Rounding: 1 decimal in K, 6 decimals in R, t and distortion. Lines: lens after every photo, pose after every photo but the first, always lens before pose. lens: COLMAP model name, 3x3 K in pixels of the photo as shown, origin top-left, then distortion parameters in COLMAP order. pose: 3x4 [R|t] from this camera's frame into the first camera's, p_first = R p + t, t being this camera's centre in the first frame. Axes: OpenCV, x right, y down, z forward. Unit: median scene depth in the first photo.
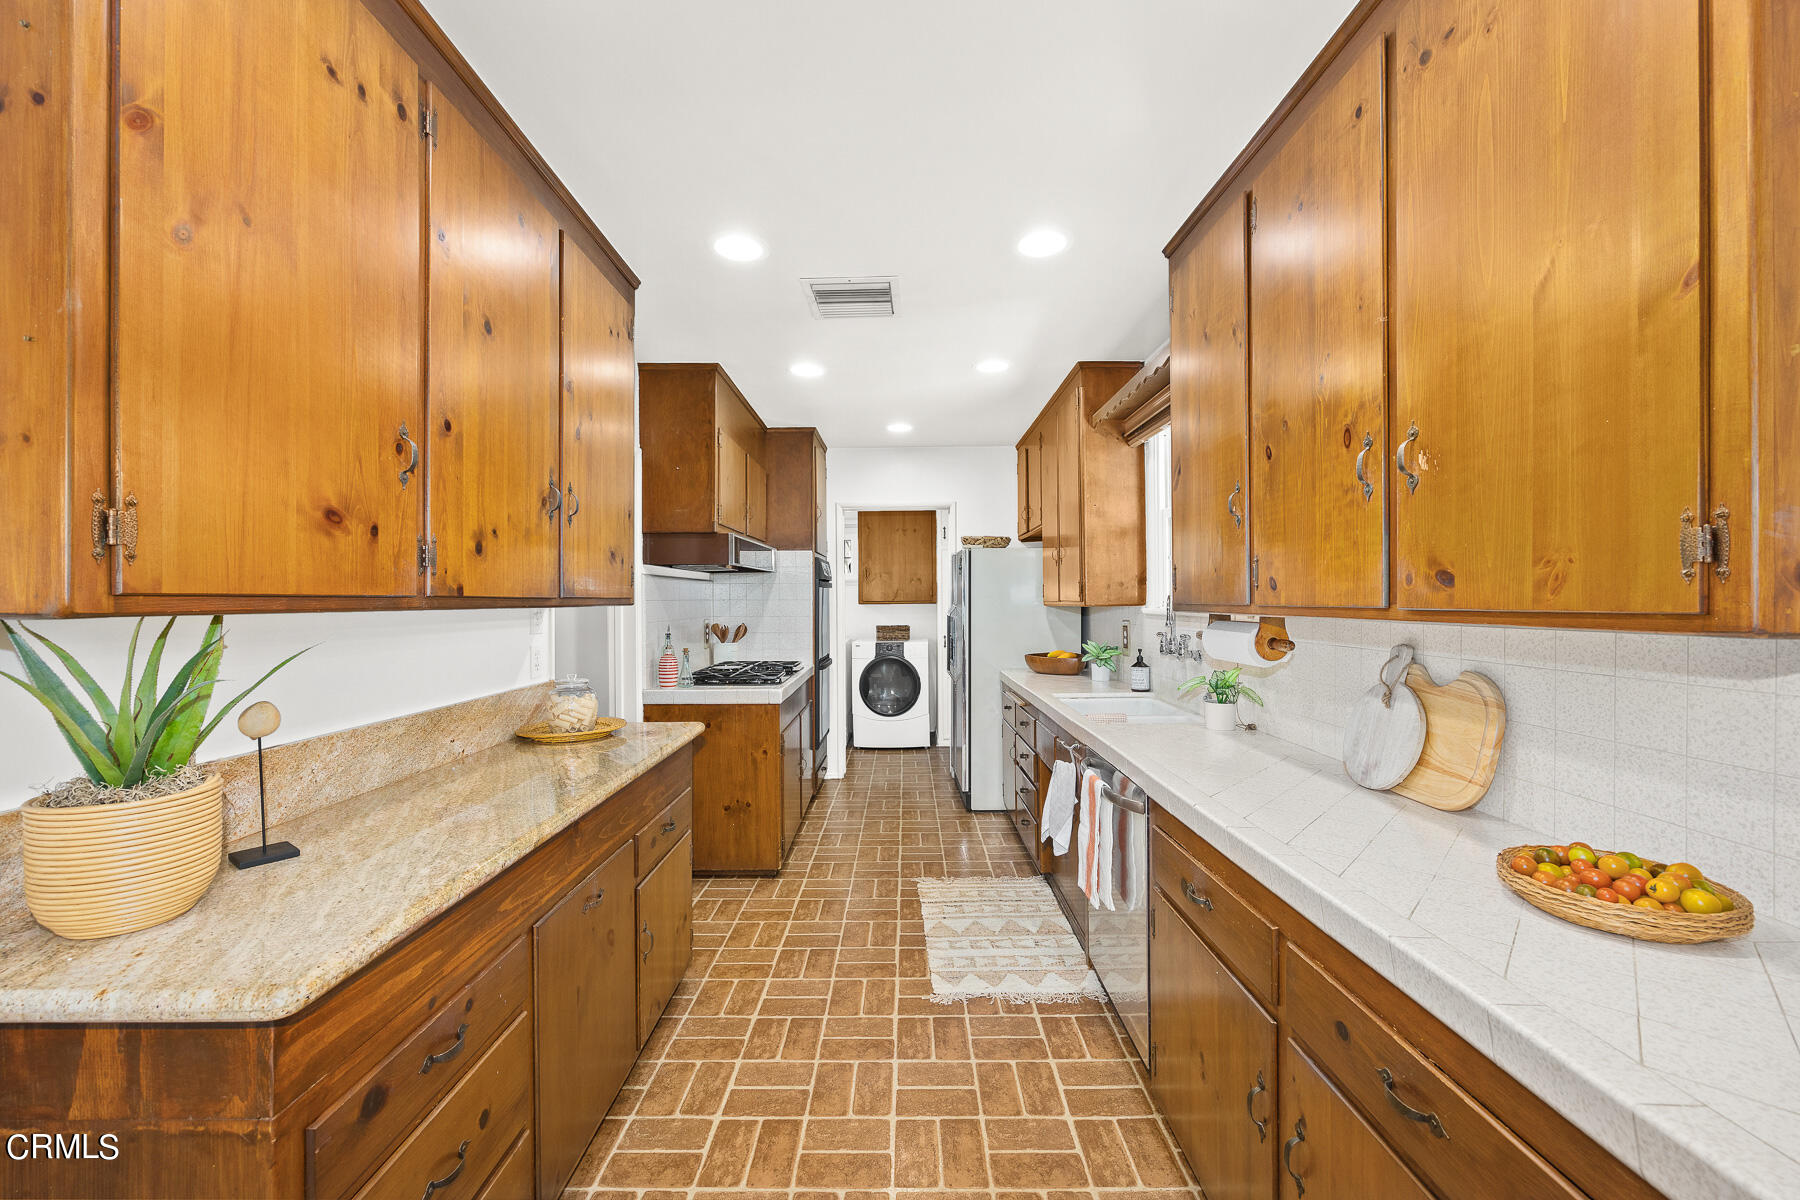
lens RADIAL K [[736.6, 0, 897.8], [0, 736.6, 584.9], [0, 0, 1]] dist [0.000008, 0.000172]
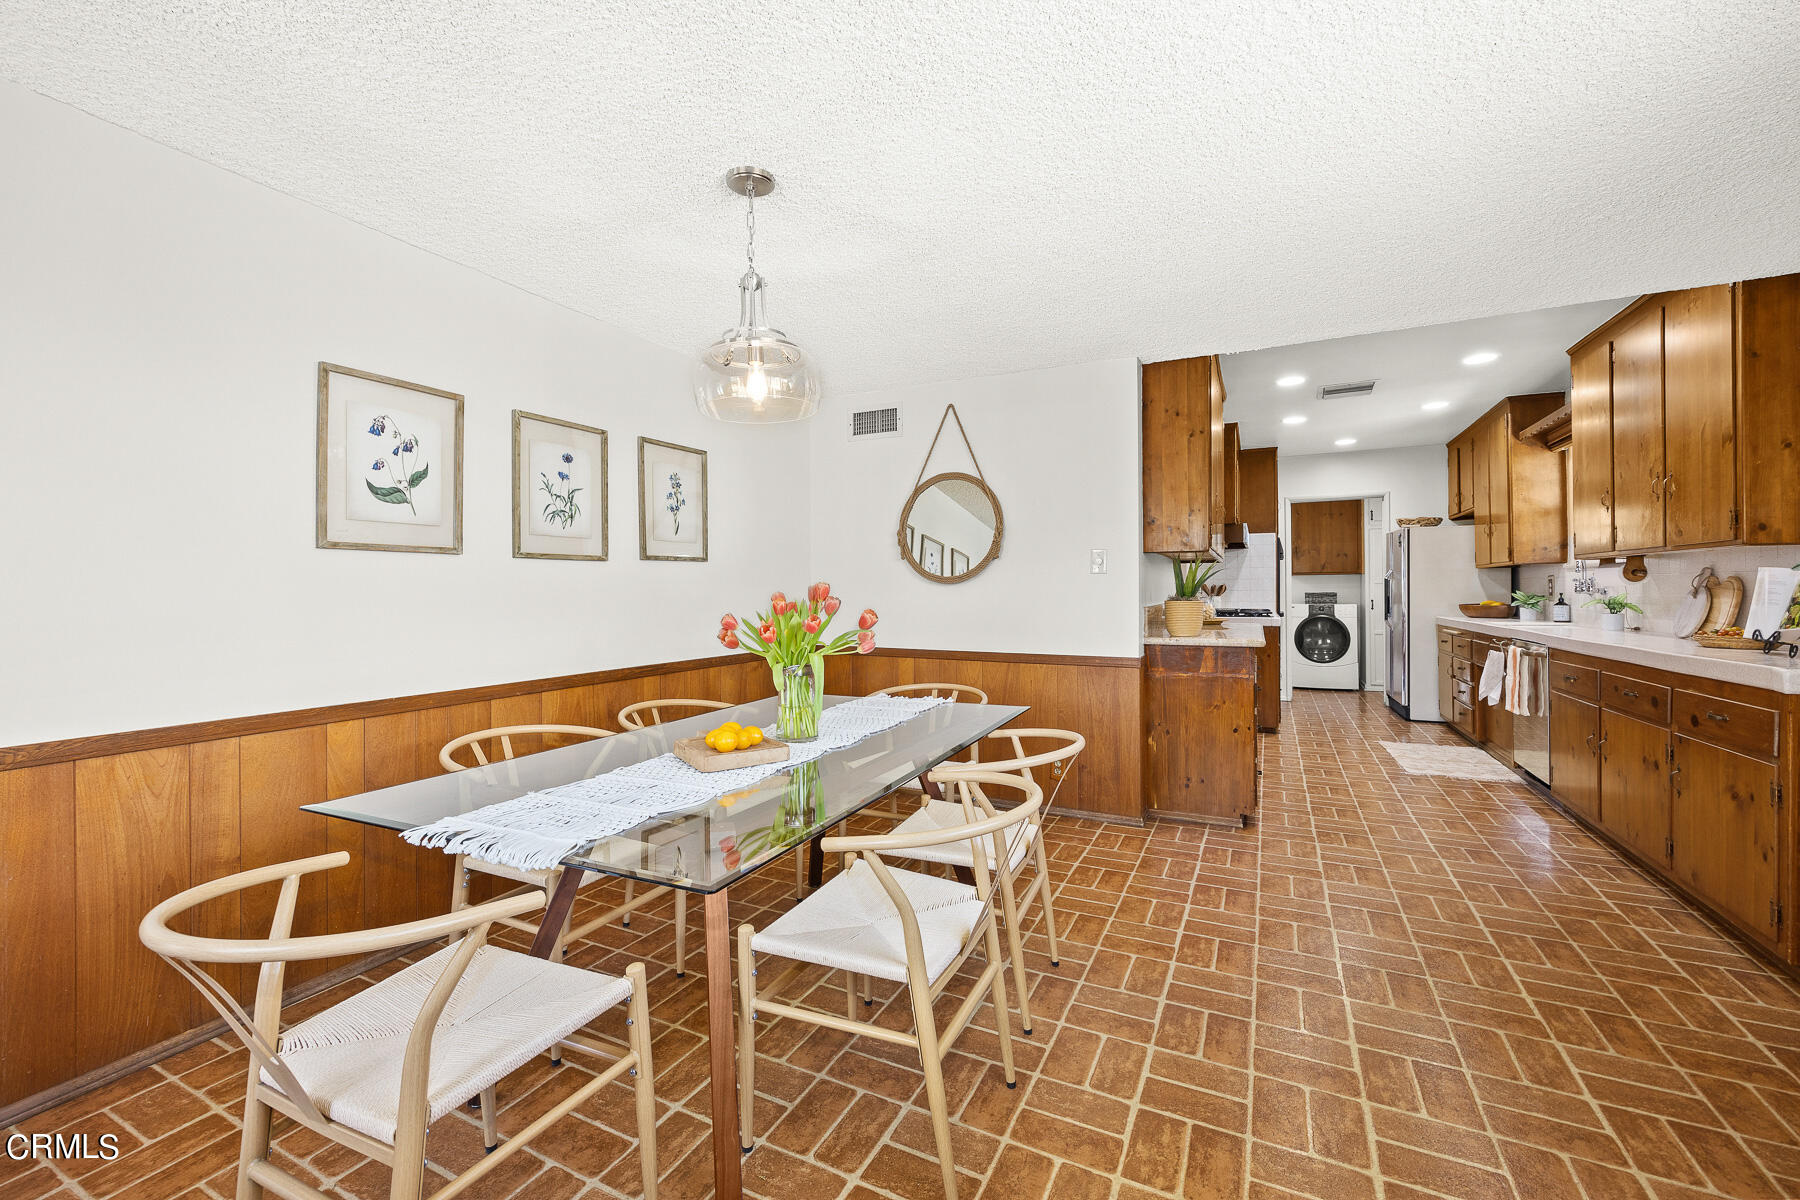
lens RADIAL K [[736.6, 0, 897.8], [0, 736.6, 584.9], [0, 0, 1]] dist [0.000008, 0.000172]
pose [[0.896706, -0.006431, -0.442580, -0.174210], [0.013435, 0.999829, 0.012693, 0.031242], [0.442422, -0.017328, 0.896639, -0.763610]]
